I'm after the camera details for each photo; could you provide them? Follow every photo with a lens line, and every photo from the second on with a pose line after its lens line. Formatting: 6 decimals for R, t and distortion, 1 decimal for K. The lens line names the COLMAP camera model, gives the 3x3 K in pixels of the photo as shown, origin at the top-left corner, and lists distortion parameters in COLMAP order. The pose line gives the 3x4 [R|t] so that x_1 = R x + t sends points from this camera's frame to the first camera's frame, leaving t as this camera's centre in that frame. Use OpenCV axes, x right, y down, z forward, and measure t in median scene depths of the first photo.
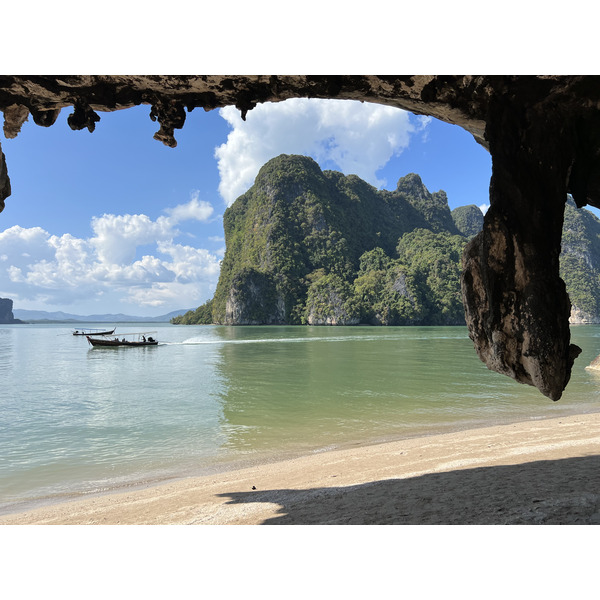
lens RADIAL K [[441.5, 0, 303.0], [0, 441.5, 307.6], [0, 0, 1]] dist [0.055237, -0.069091]
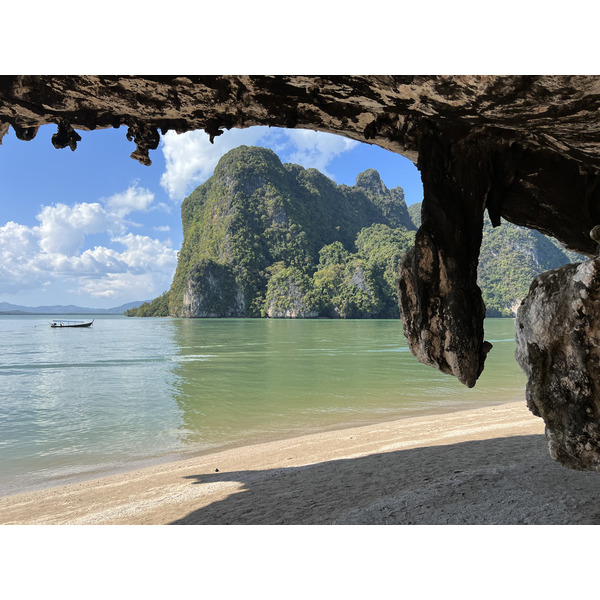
lens RADIAL K [[441.5, 0, 300.6], [0, 441.5, 303.8], [0, 0, 1]] dist [0.055237, -0.069091]
pose [[0.996247, 0.007215, 0.086257, -0.002033], [-0.007890, 0.999941, 0.007481, -0.017110], [-0.086198, -0.008134, 0.996245, -0.112752]]
